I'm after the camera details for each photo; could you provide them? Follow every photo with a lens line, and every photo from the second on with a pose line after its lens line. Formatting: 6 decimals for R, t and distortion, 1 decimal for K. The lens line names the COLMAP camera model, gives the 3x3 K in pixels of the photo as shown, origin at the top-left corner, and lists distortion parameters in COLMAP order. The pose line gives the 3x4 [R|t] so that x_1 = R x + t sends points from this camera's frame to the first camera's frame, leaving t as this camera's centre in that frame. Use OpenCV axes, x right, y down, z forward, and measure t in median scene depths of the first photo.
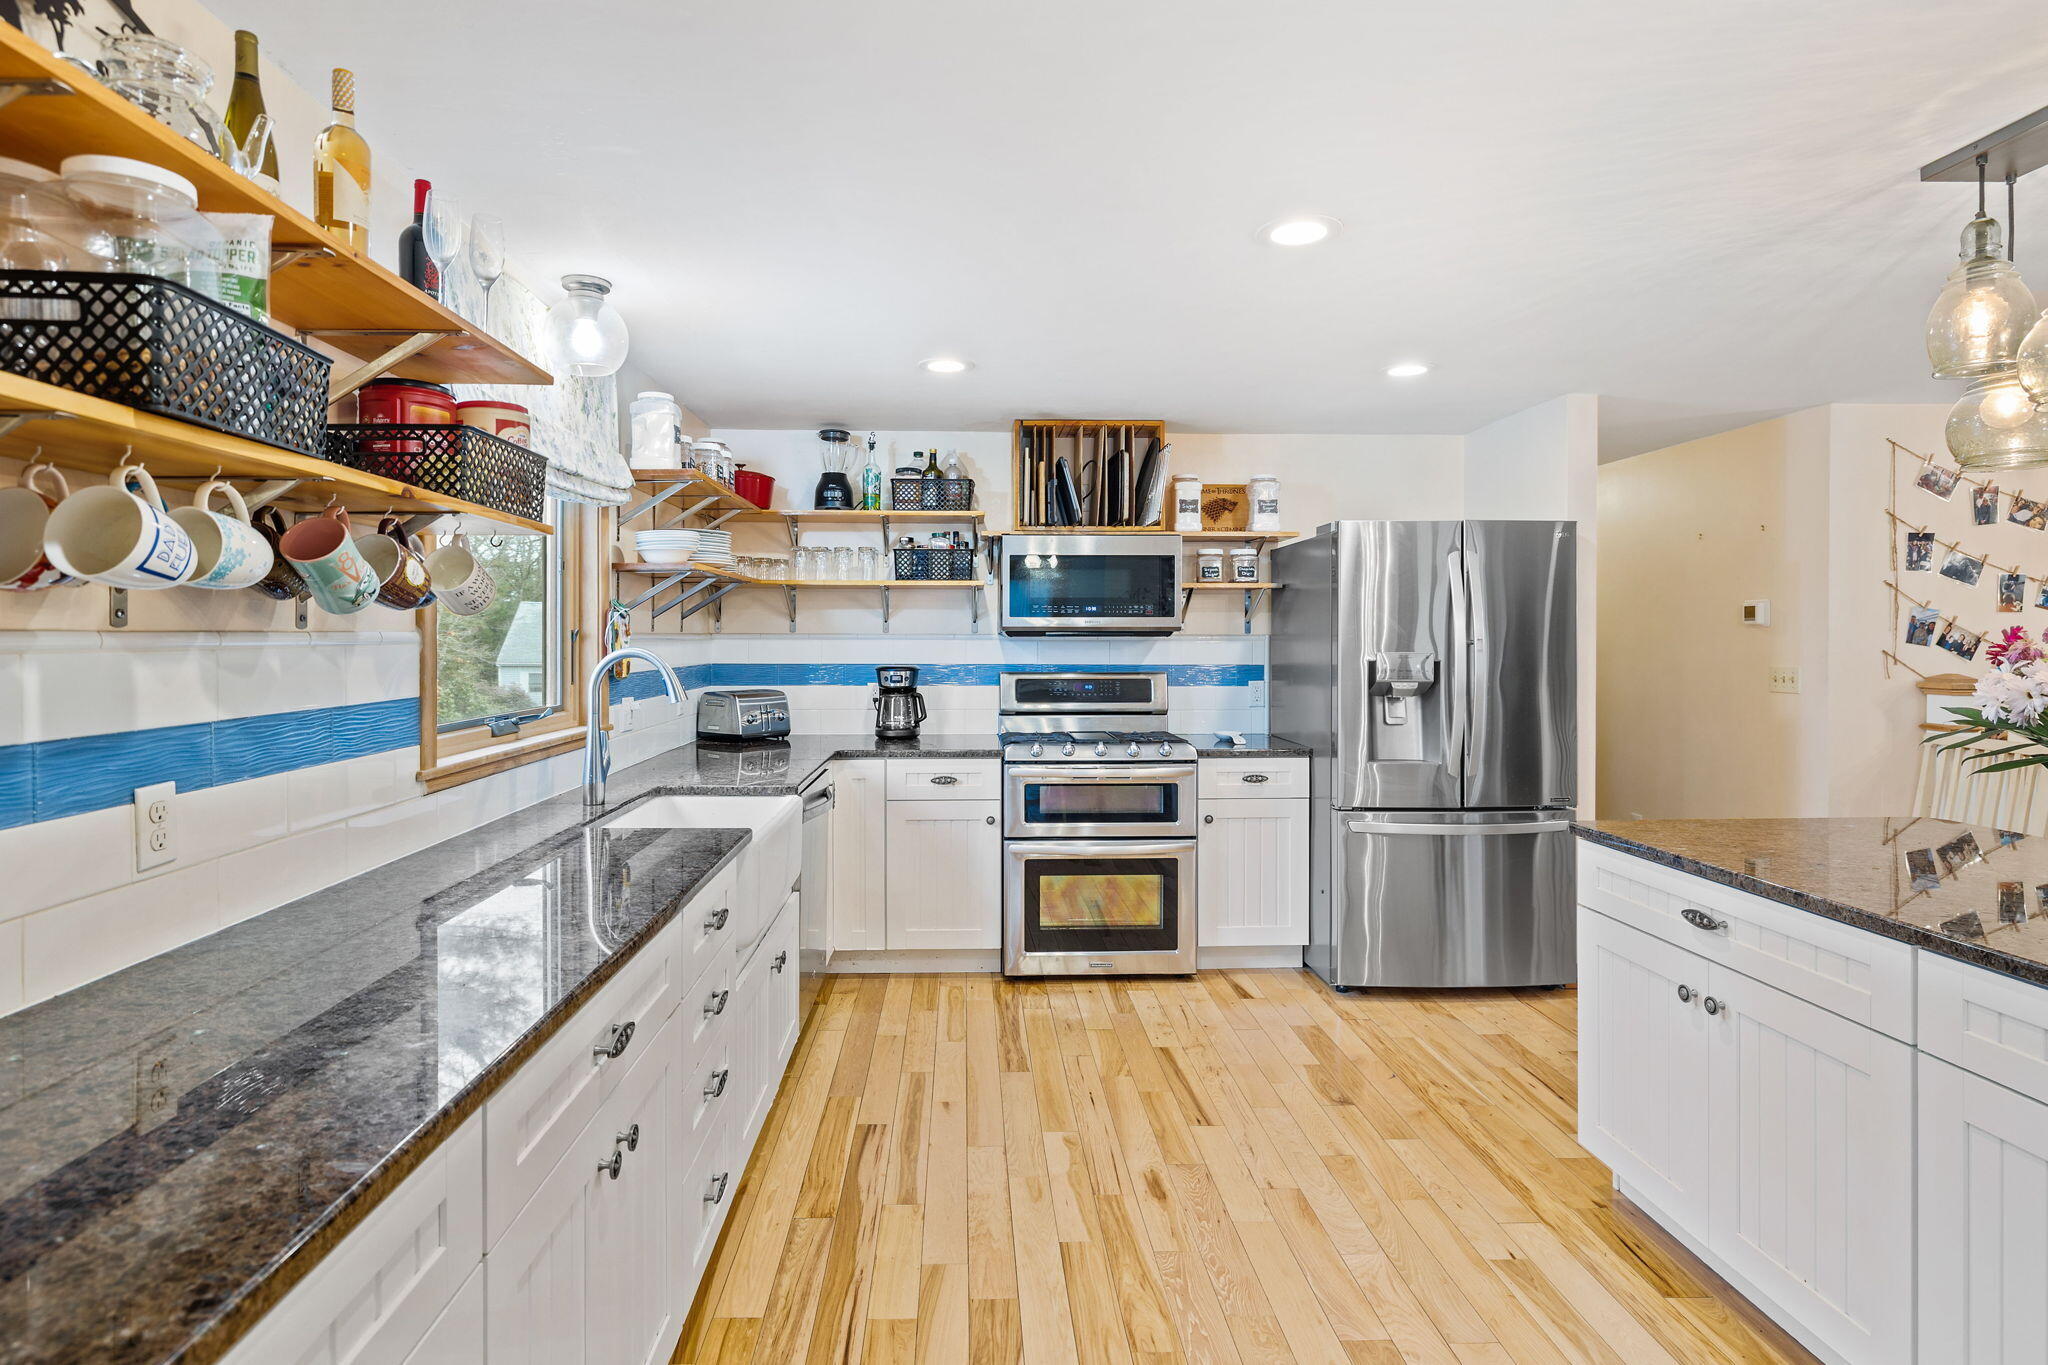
lens RADIAL K [[1034.9, 0, 997.2], [0, 1034.9, 649.4], [0, 0, 1]] dist [-0.000378, -0.000130]
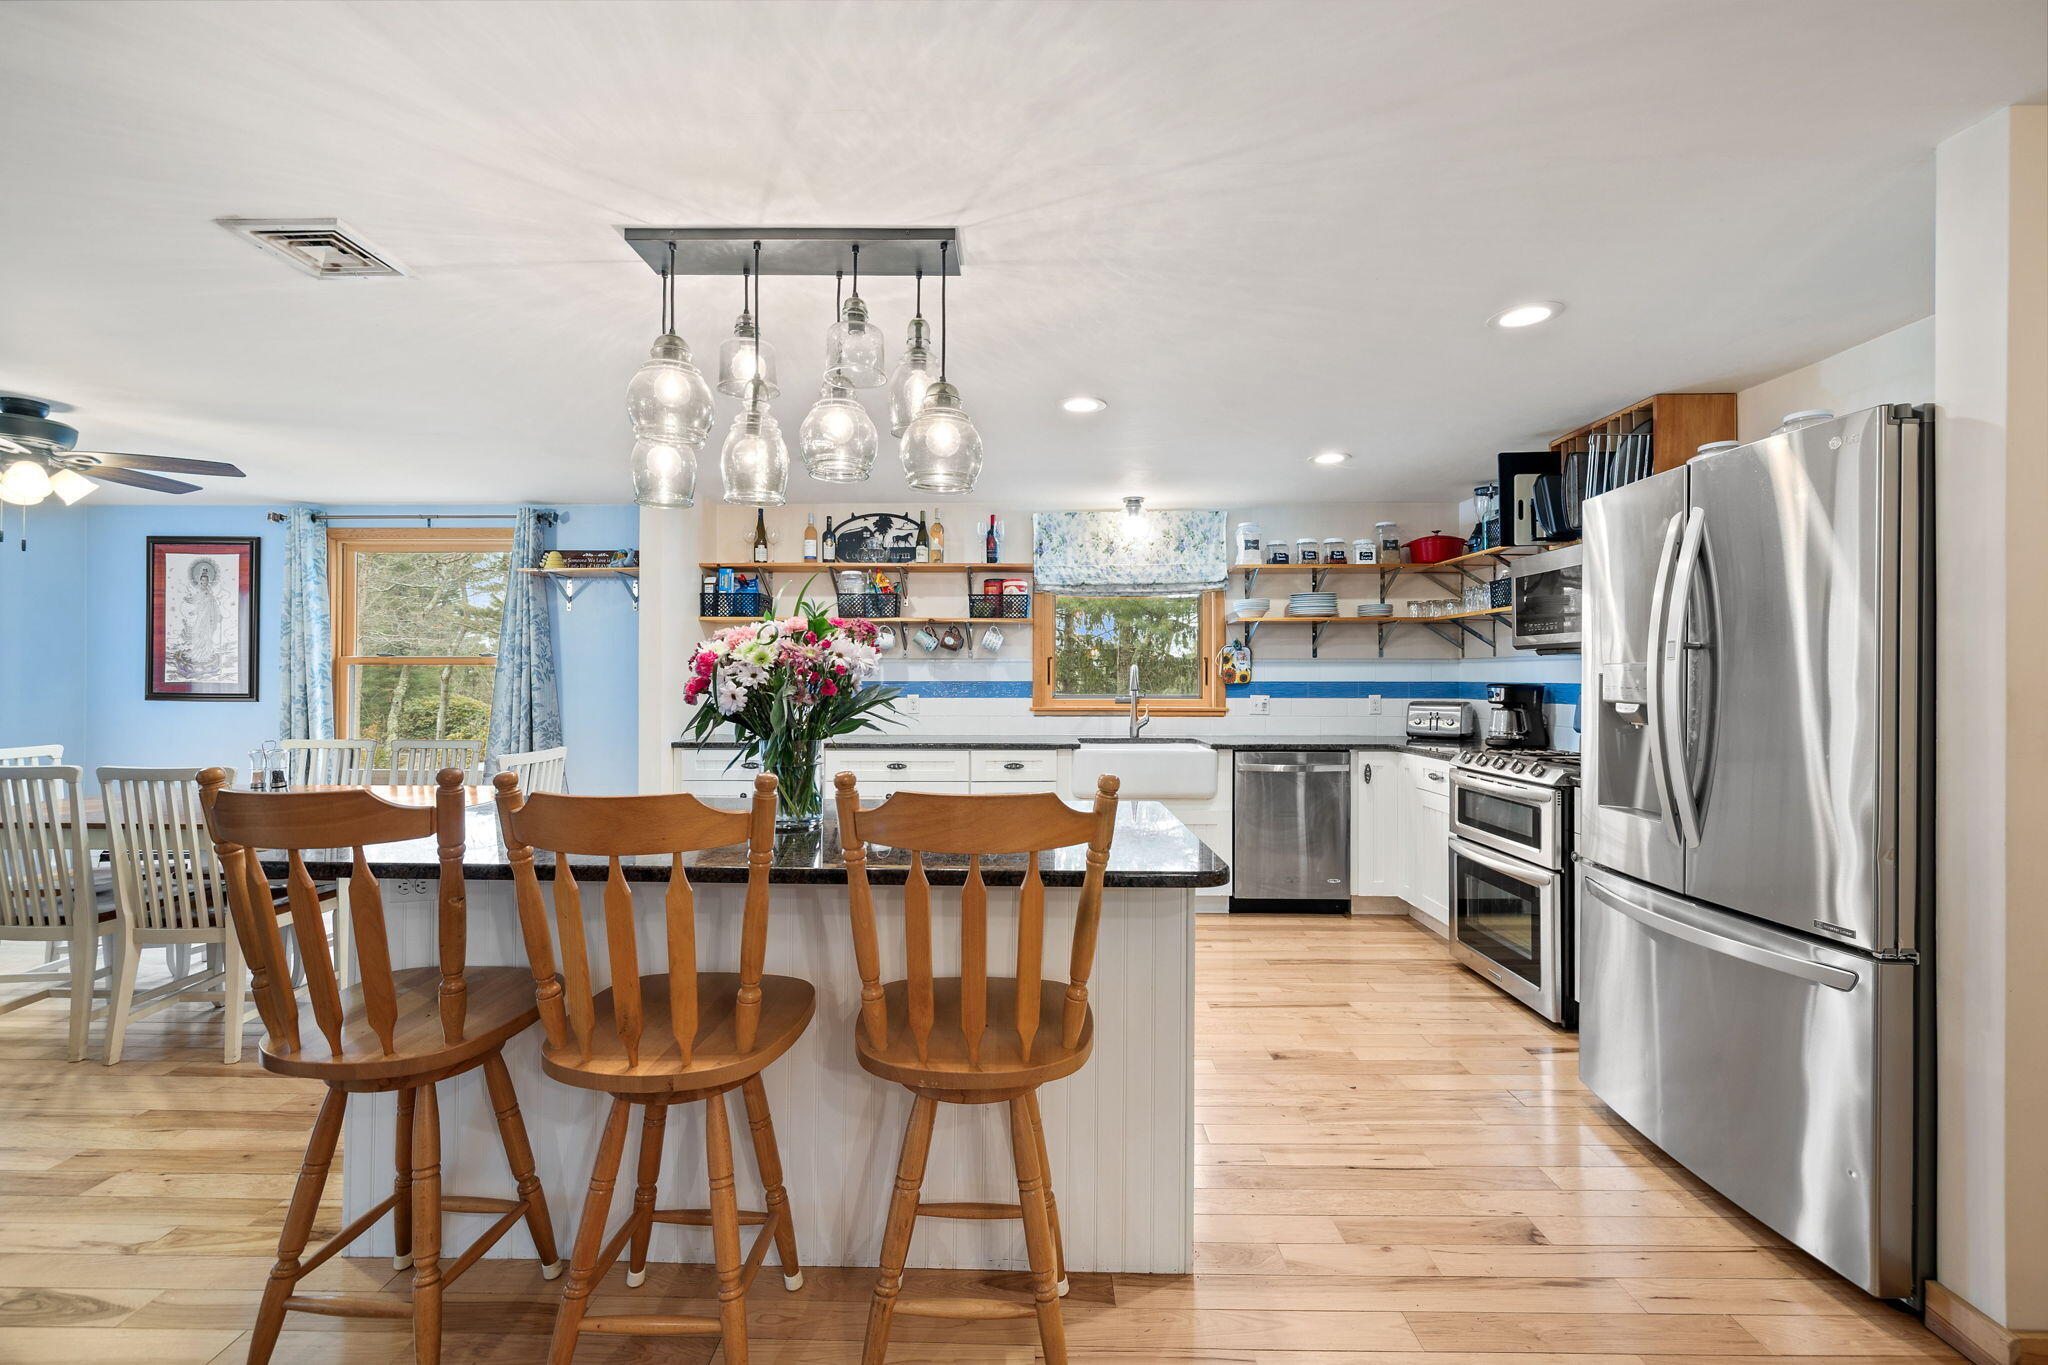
lens RADIAL K [[871.1, 0, 1016.4], [0, 871.1, 671.1], [0, 0, 1]] dist [0.002493, 0.000102]
pose [[-0.051505, -0.009256, -0.998630, 0.954563], [-0.015089, 0.999850, -0.008489, 0.019898], [0.998559, 0.014631, -0.051637, 0.553831]]
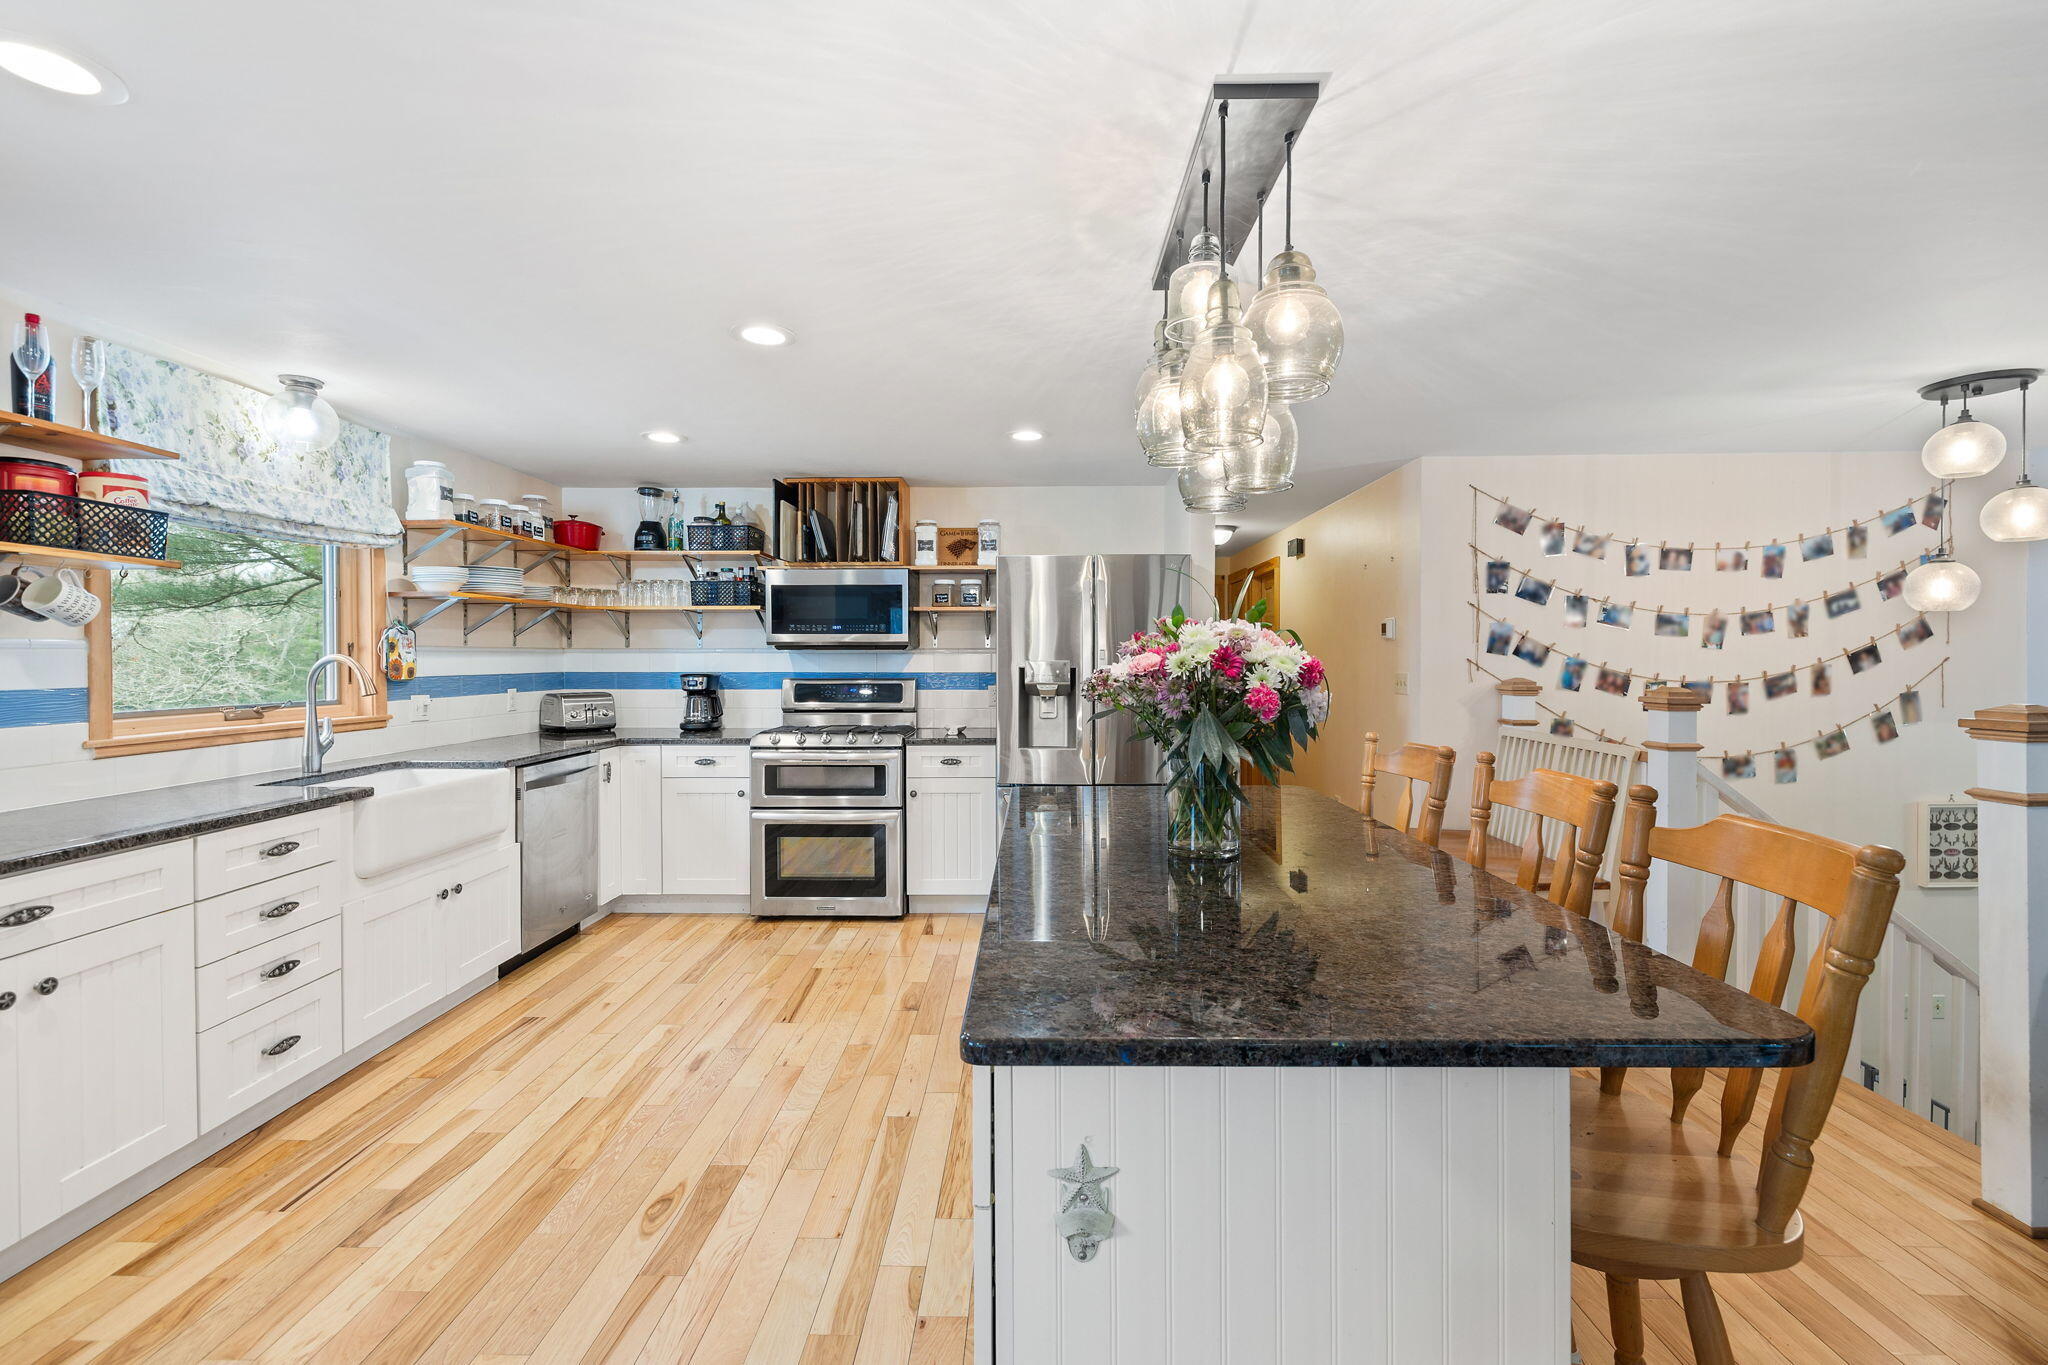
lens RADIAL K [[871.1, 0, 1022.6], [0, 871.1, 672.7], [0, 0, 1]] dist [0.002493, 0.000102]
pose [[0.998861, -0.001342, -0.047694, 0.381348], [0.001579, 0.999987, 0.004943, 0.011428], [0.047687, -0.005013, 0.998850, -0.052119]]
